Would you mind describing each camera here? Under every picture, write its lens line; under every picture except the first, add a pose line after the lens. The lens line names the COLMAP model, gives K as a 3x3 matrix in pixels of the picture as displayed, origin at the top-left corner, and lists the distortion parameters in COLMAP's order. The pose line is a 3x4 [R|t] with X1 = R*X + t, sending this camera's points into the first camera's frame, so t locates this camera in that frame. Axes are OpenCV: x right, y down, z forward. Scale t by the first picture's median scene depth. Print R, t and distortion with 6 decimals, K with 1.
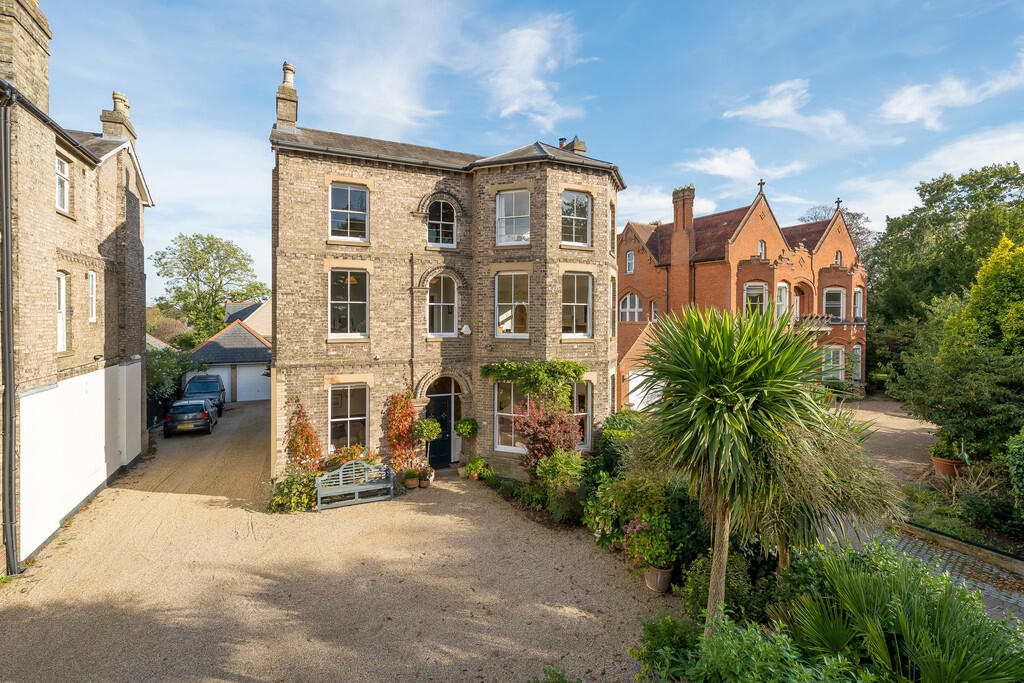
lens RADIAL K [[477.8, 0, 514.6], [0, 477.8, 332.3], [0, 0, 1]] dist [0.004720, -0.000340]
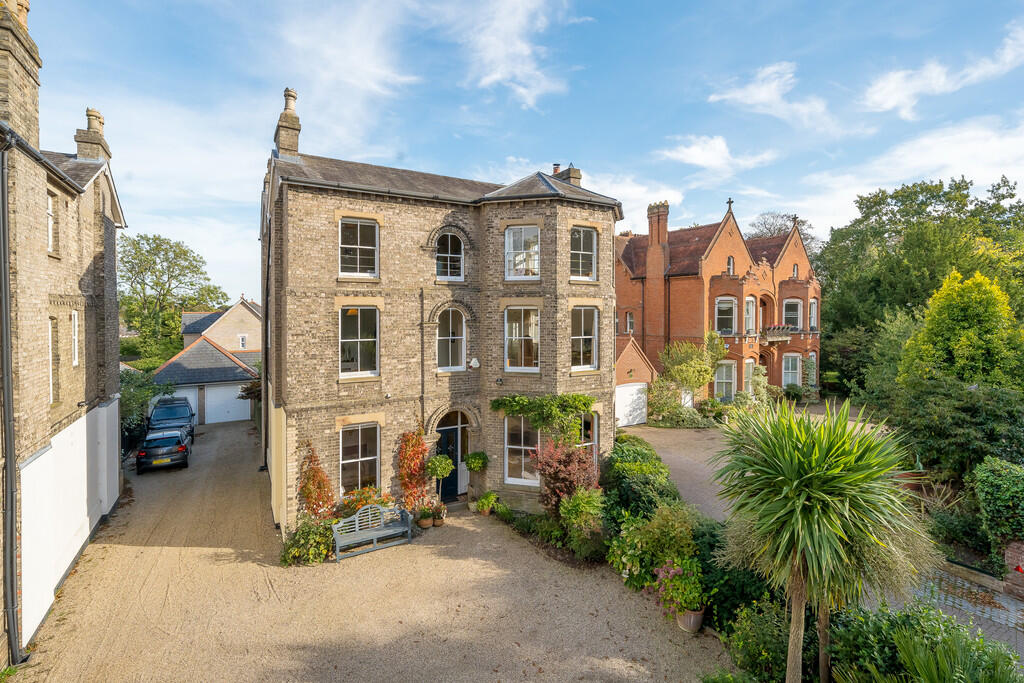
lens RADIAL K [[477.8, 0, 533.8], [0, 477.8, 337.5], [0, 0, 1]] dist [0.004720, -0.000340]
pose [[0.994457, -0.004198, 0.105056, -0.091401], [0.003764, 0.999984, 0.004327, -0.068393], [-0.105072, -0.003908, 0.994457, -0.006585]]
